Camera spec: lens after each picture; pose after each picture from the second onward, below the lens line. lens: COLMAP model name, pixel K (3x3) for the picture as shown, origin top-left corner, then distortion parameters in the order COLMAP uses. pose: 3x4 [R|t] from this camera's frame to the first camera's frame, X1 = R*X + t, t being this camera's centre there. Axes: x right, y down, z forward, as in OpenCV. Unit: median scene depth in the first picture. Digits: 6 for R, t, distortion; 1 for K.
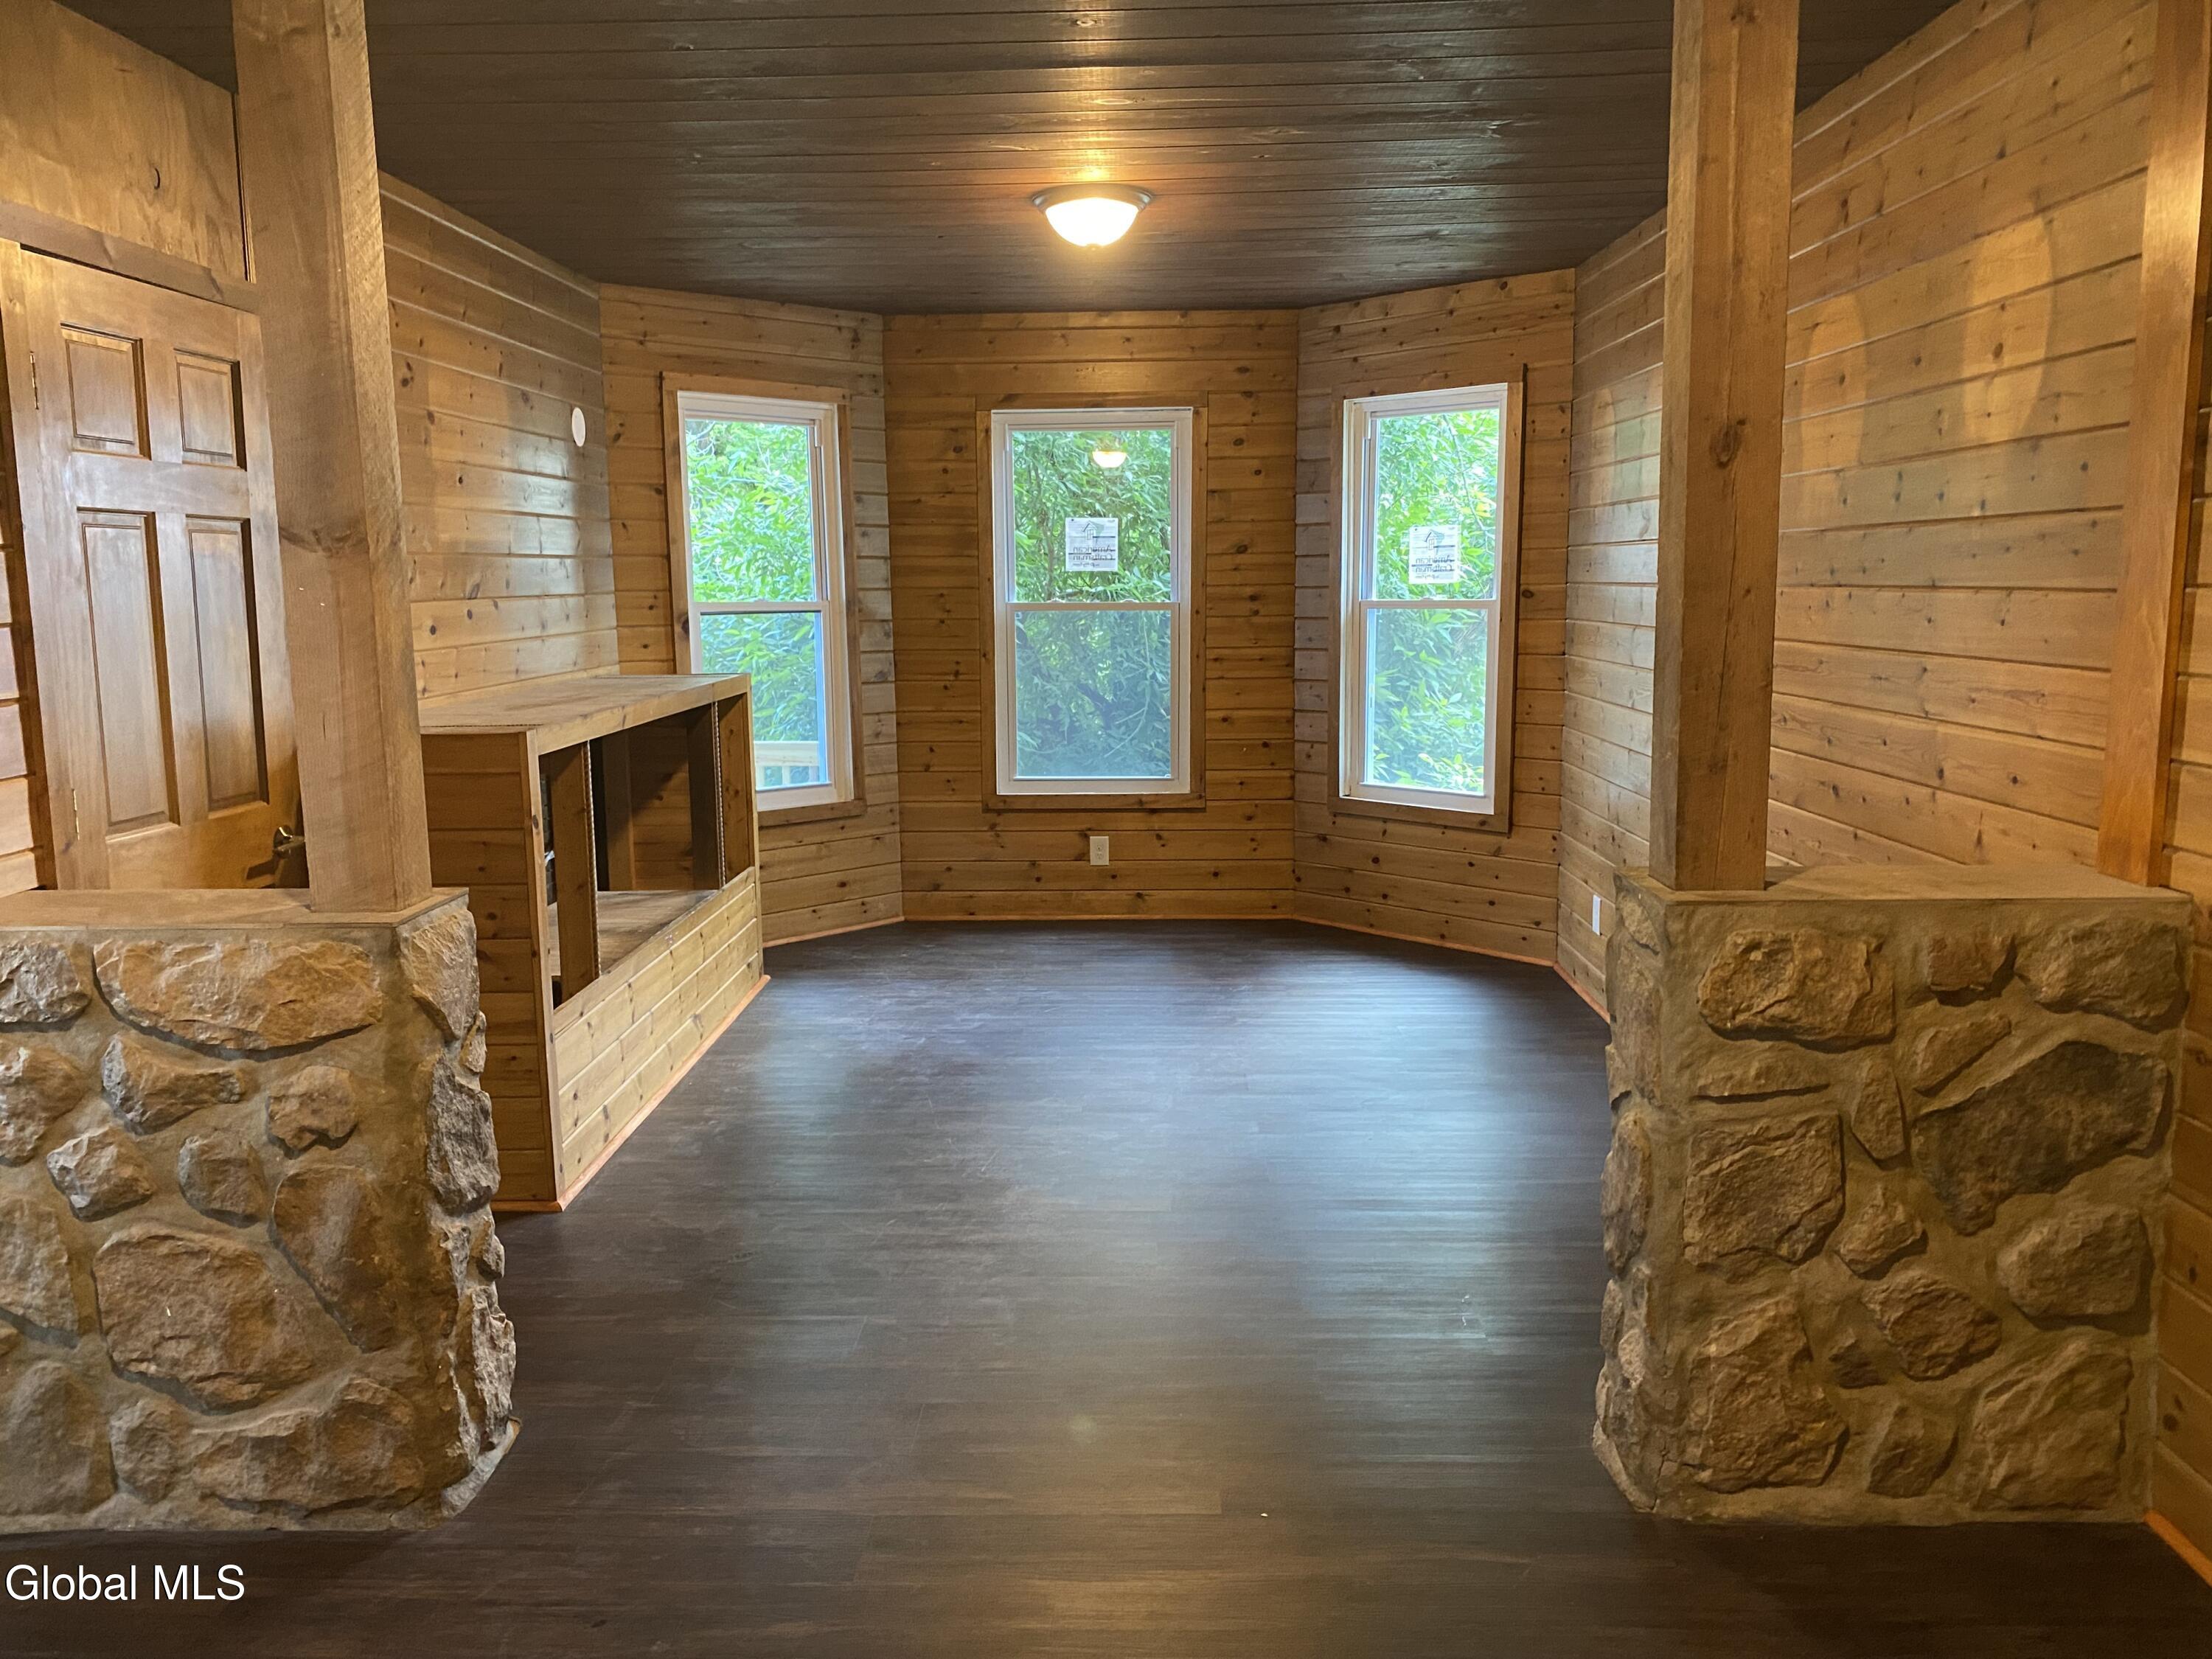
lens RADIAL K [[1673.5, 0, 1092.7], [0, 1673.5, 839.5], [0, 0, 1]] dist [0.007231, -0.000108]
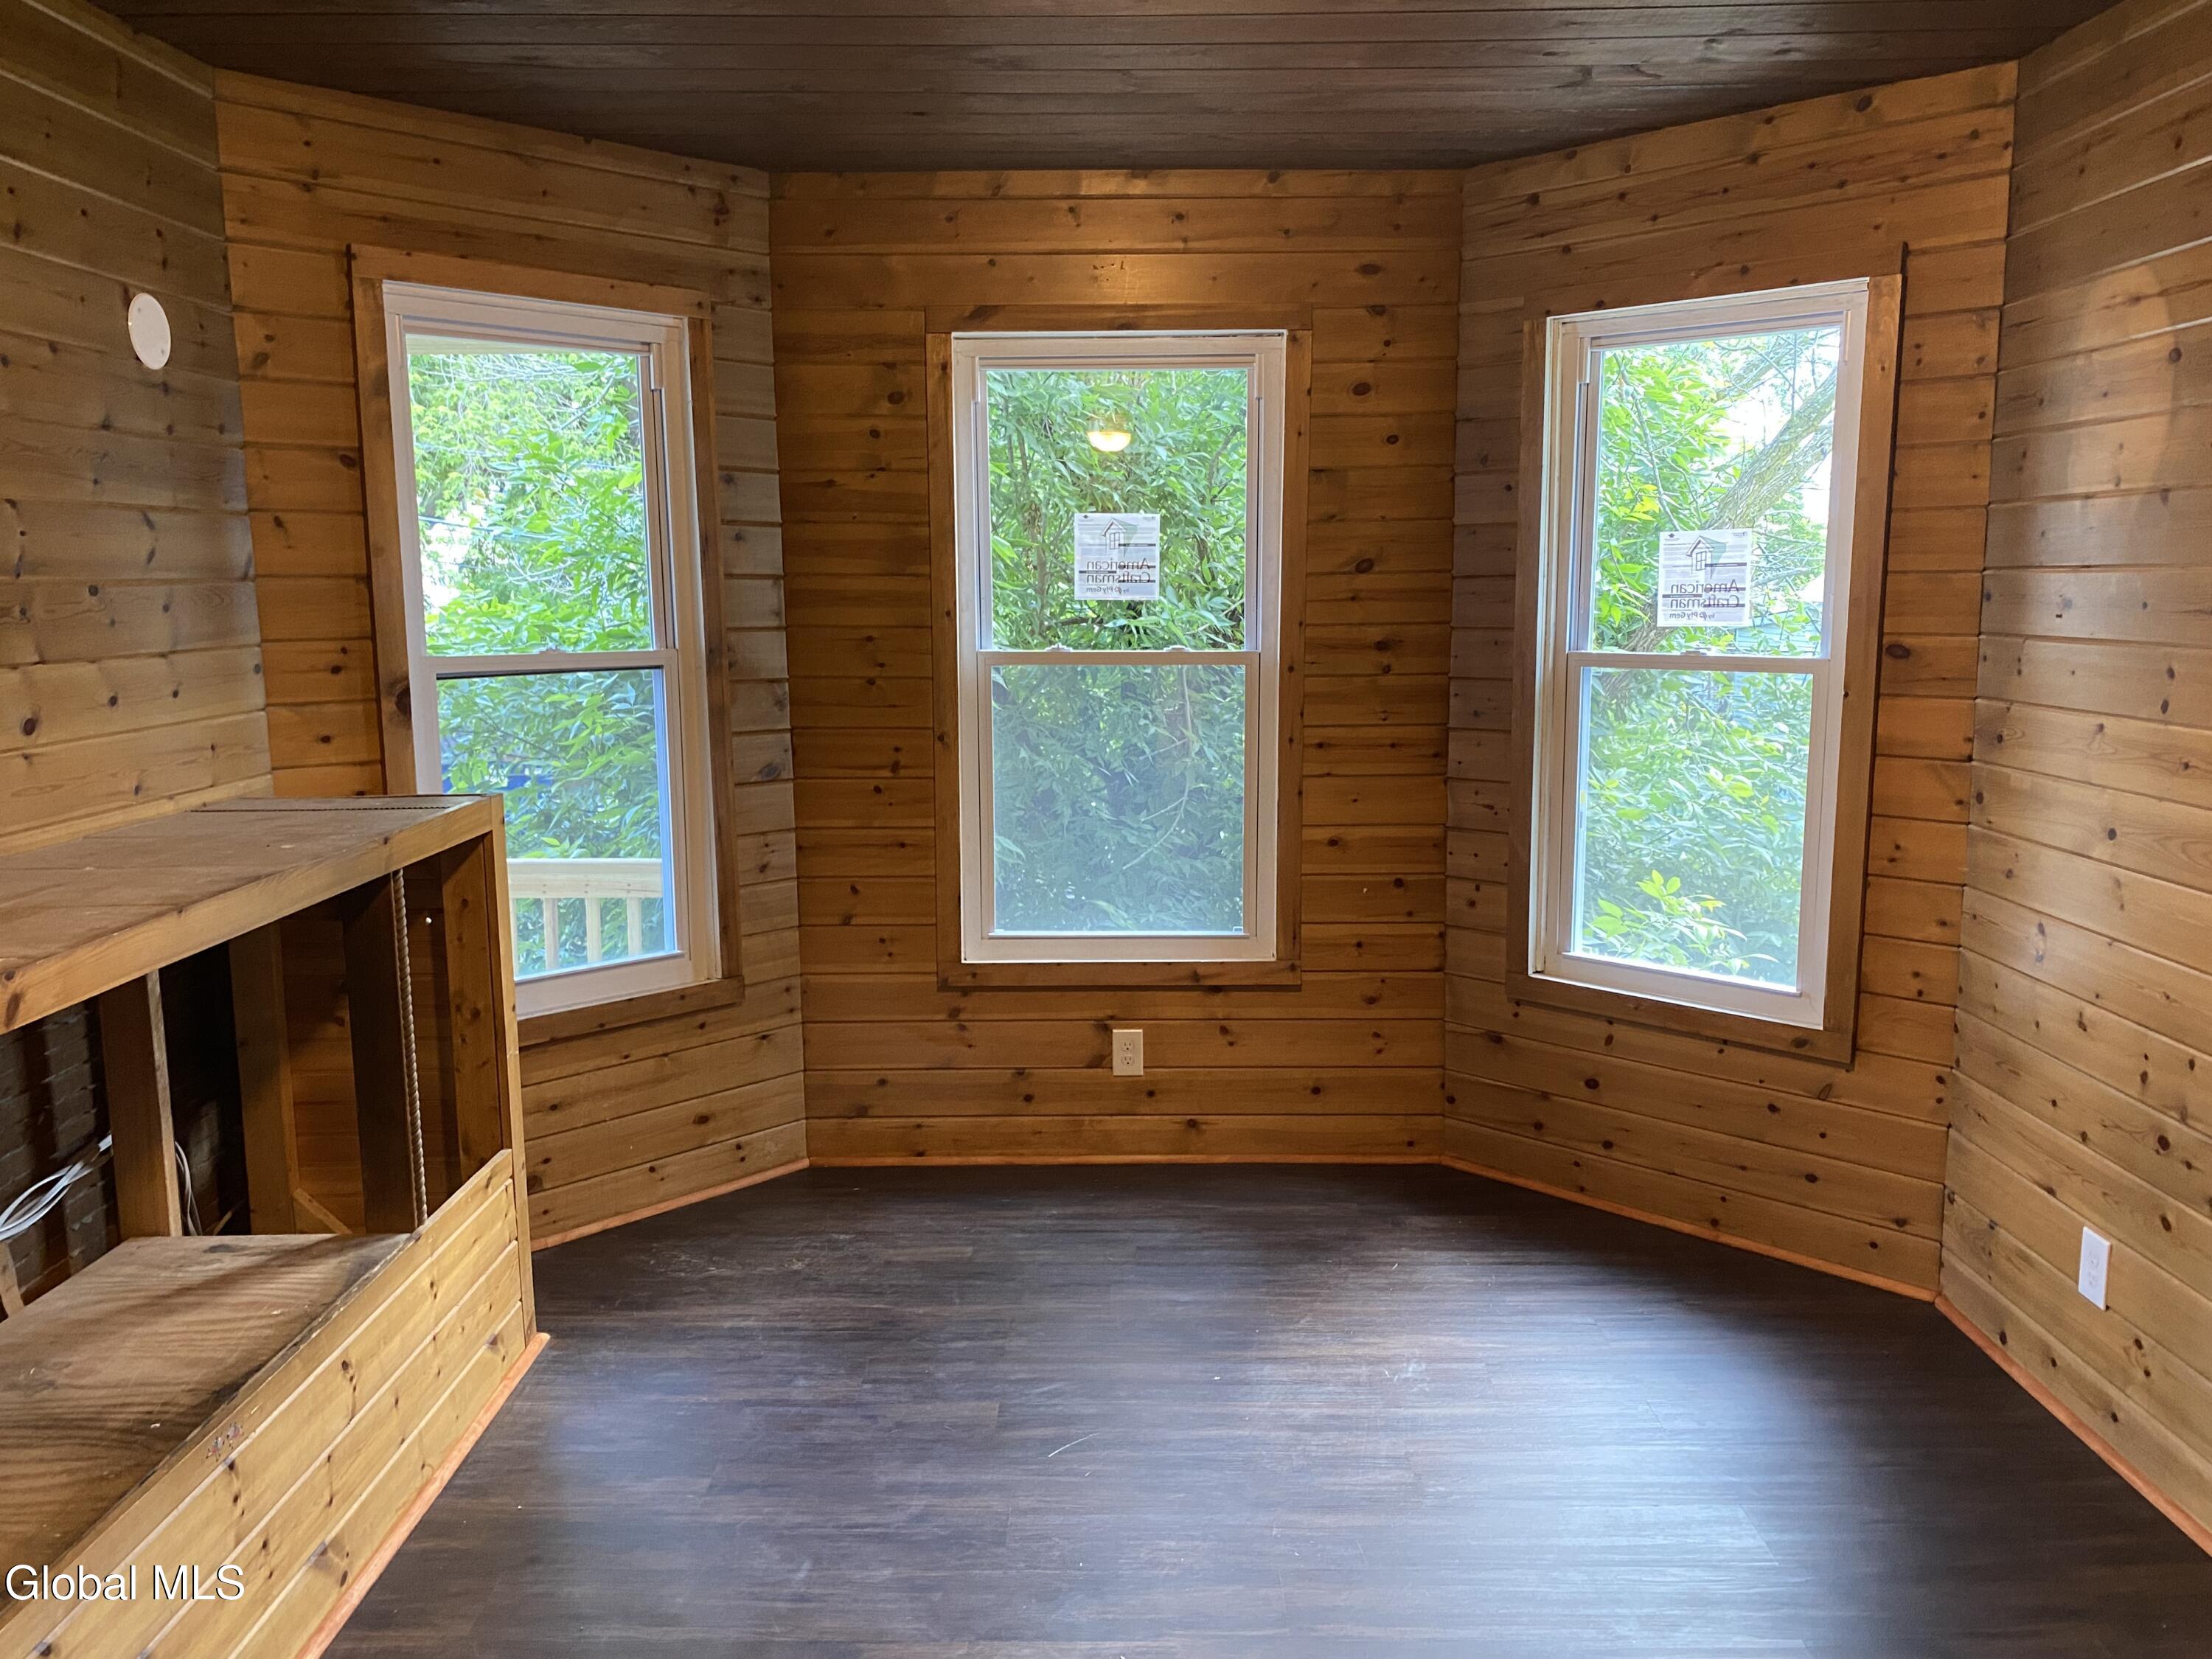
lens RADIAL K [[1655.0, 0, 1114.1], [0, 1655.0, 816.3], [0, 0, 1]] dist [0.006846, -0.005359]
pose [[0.999605, 0.000542, 0.028106, -0.019011], [-0.000287, 0.999959, -0.009055, -0.077858], [-0.028110, 0.009043, 0.999564, 0.406988]]
